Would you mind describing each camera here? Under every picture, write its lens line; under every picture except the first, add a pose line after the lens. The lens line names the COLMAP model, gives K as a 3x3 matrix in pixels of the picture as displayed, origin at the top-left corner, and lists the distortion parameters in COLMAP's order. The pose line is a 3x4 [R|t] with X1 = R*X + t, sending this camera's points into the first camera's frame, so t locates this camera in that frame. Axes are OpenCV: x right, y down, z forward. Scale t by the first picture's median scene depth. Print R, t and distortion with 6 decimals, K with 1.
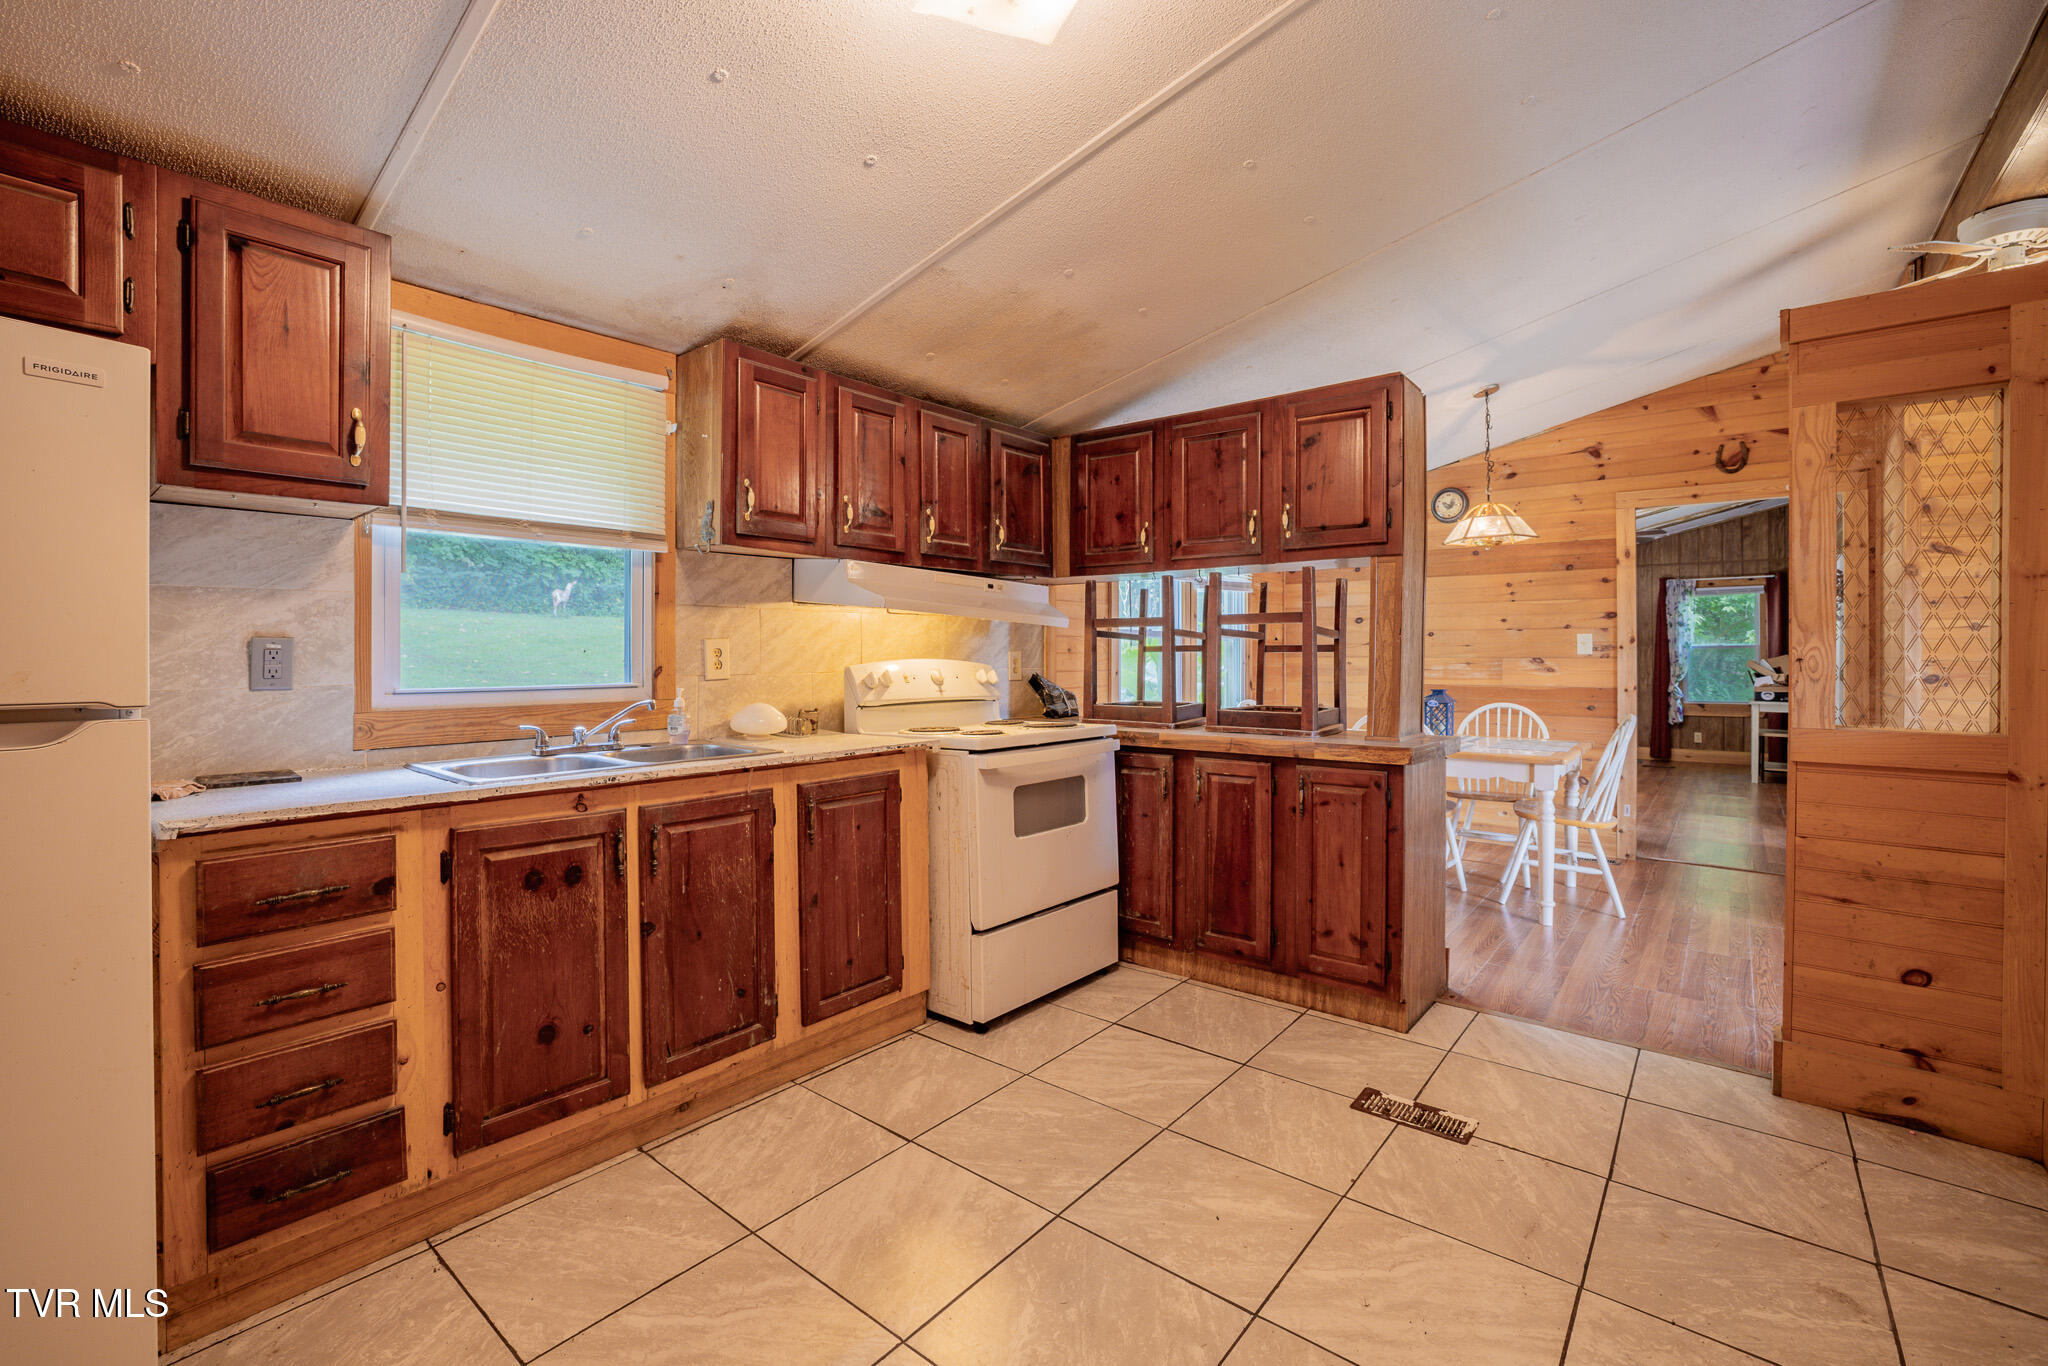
lens RADIAL K [[888.9, 0, 1018.8], [0, 888.9, 672.3], [0, 0, 1]] dist [-0.017998, -0.000186]
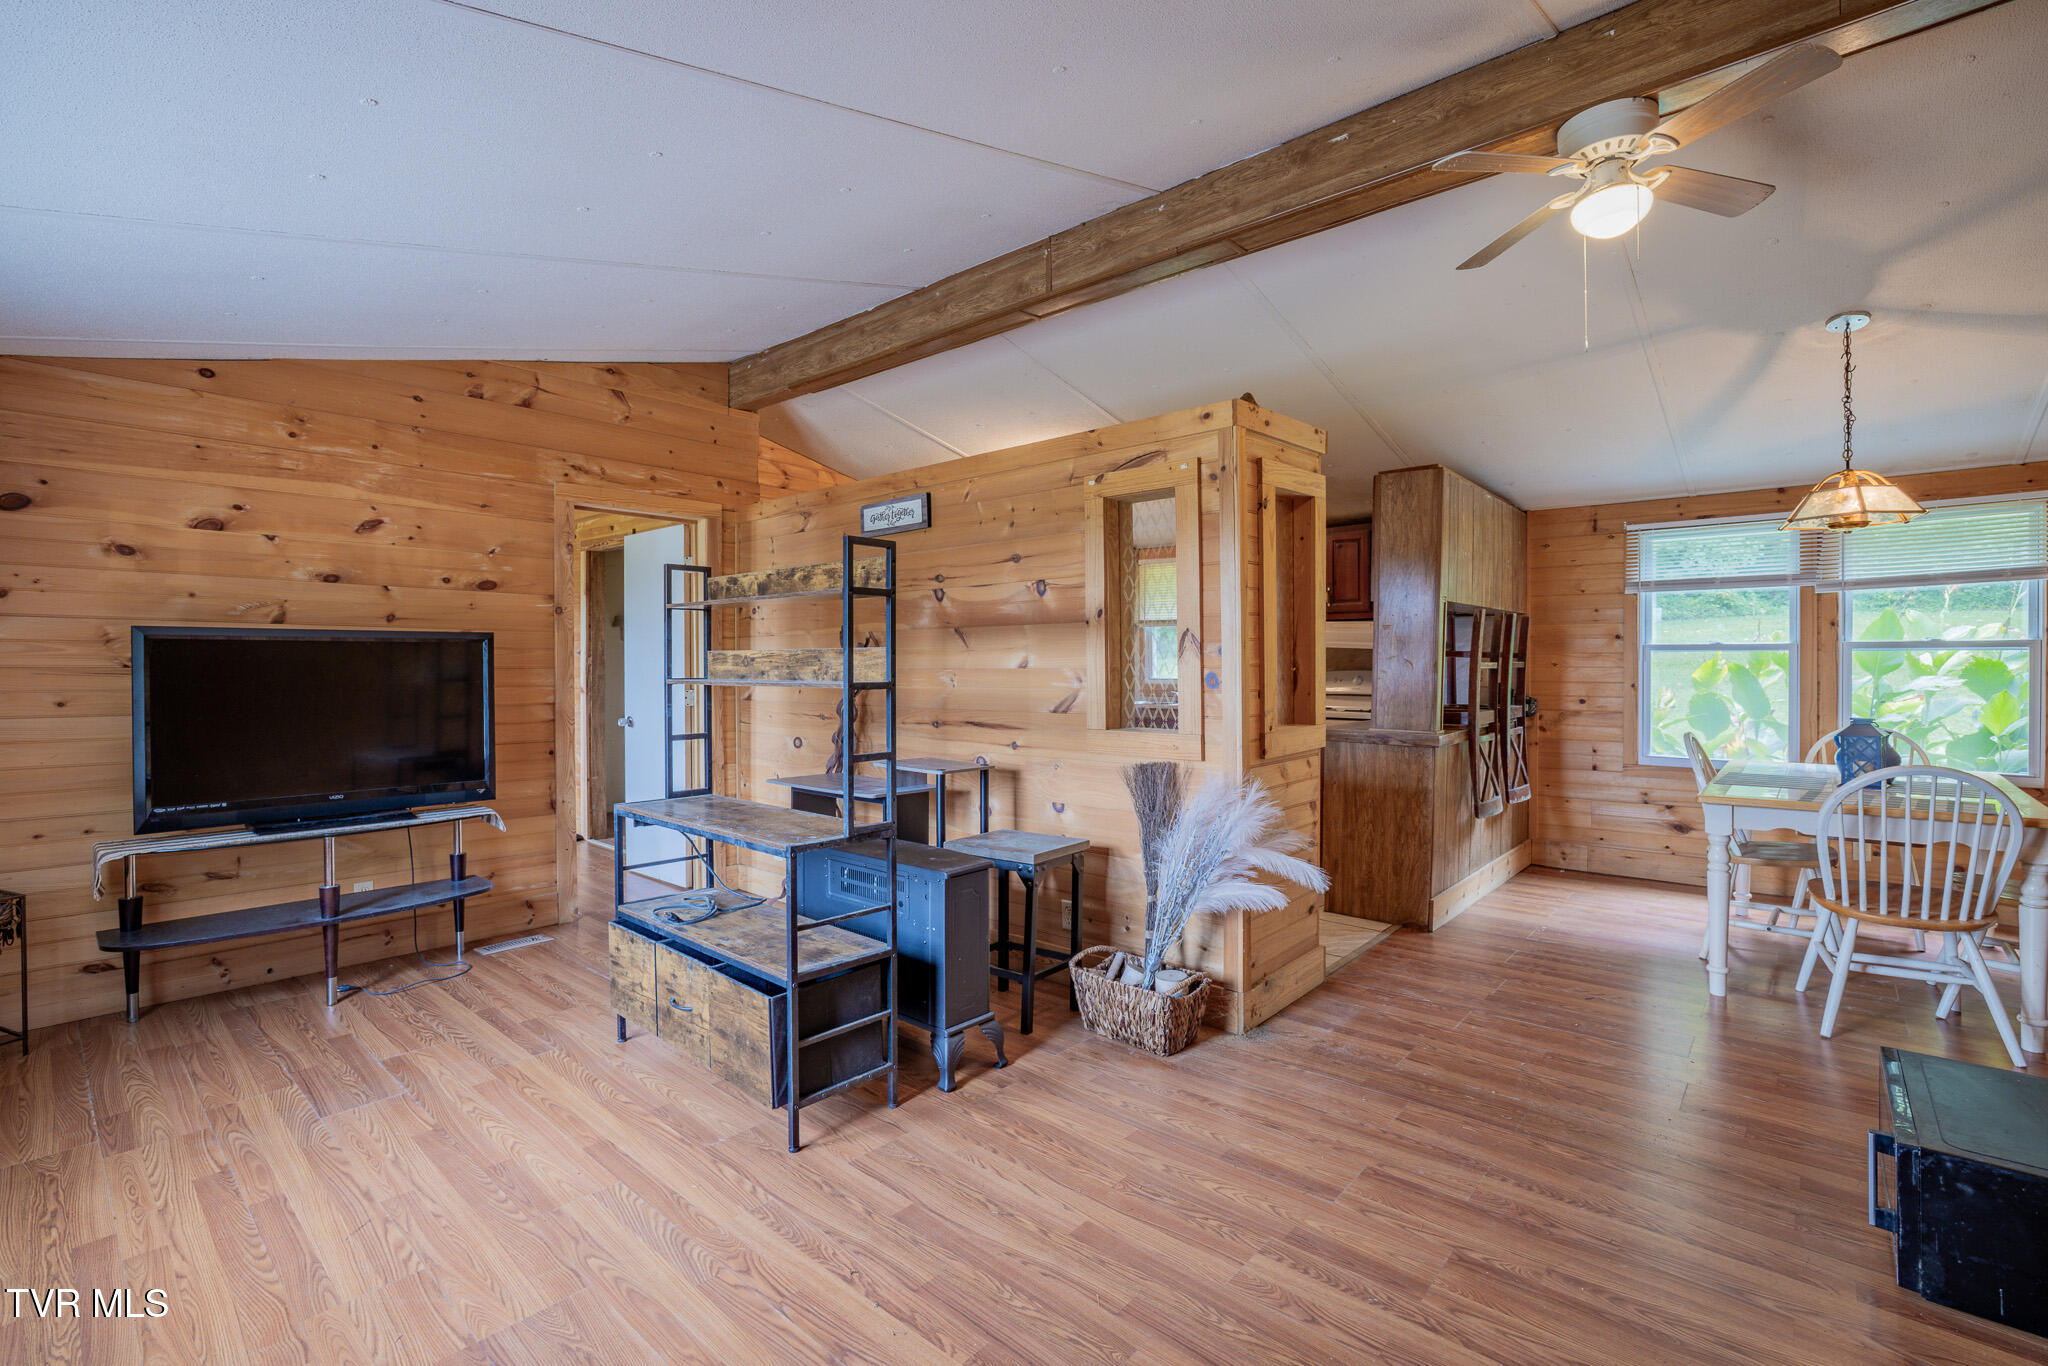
lens RADIAL K [[888.9, 0, 1014.1], [0, 888.9, 675.5], [0, 0, 1]] dist [-0.017998, -0.000186]
pose [[-0.012687, 0.016667, -0.999781, 1.066903], [-0.019961, 0.999658, 0.016918, -0.012000], [0.999720, 0.020172, -0.012350, 0.251255]]
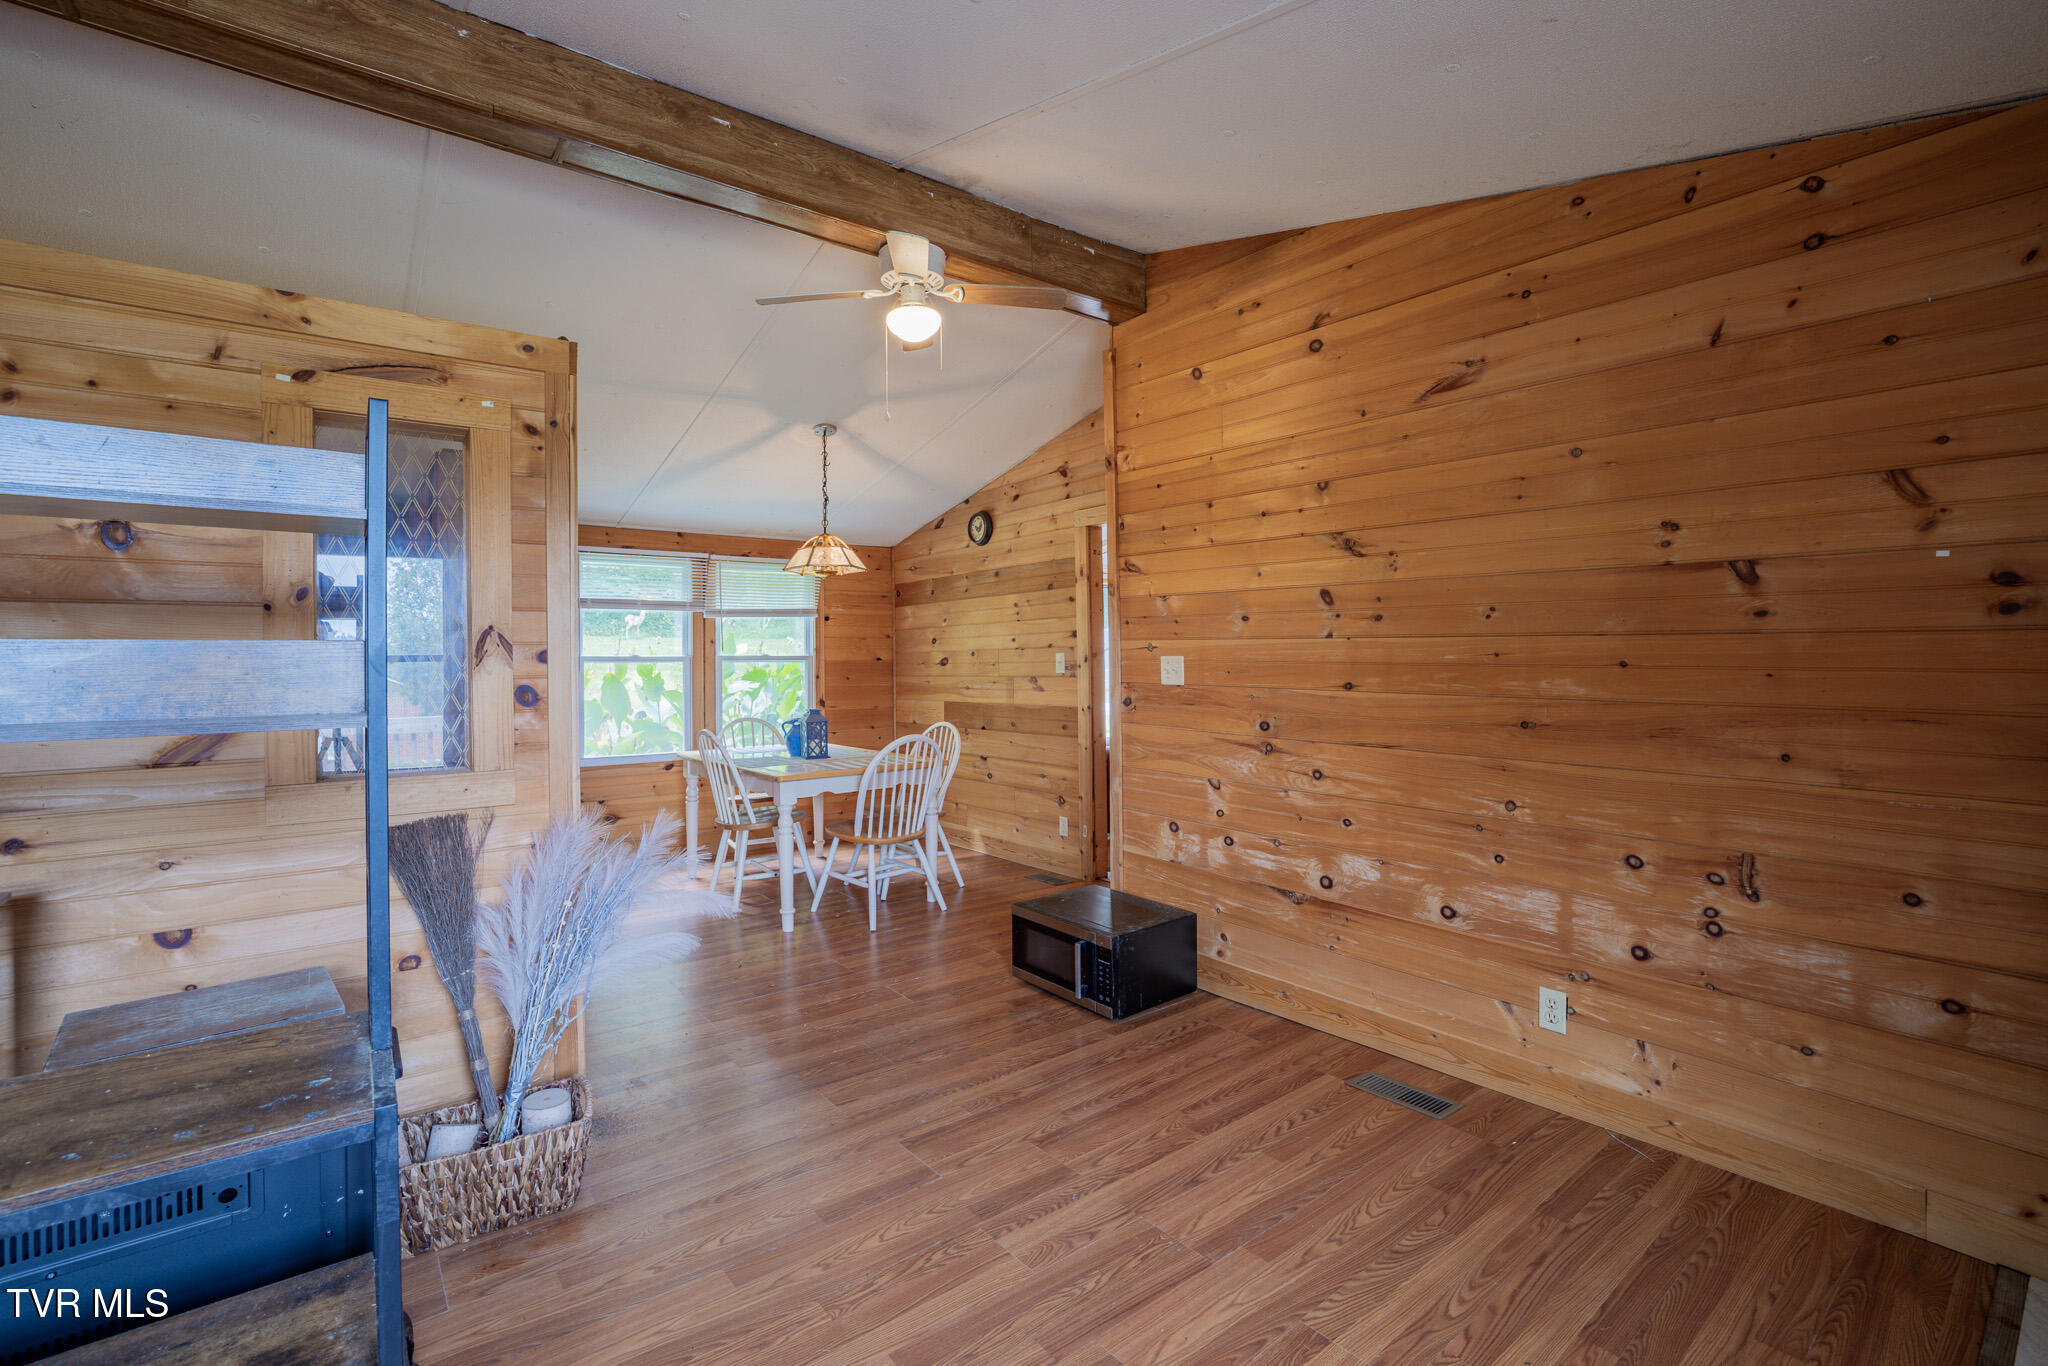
lens RADIAL K [[888.9, 0, 1017.7], [0, 888.9, 664.1], [0, 0, 1]] dist [-0.017998, -0.000186]
pose [[0.974471, -0.007469, -0.224389, 0.829122], [0.002044, 0.999700, -0.024401, -0.006468], [0.224504, 0.023319, 0.974194, 0.009877]]
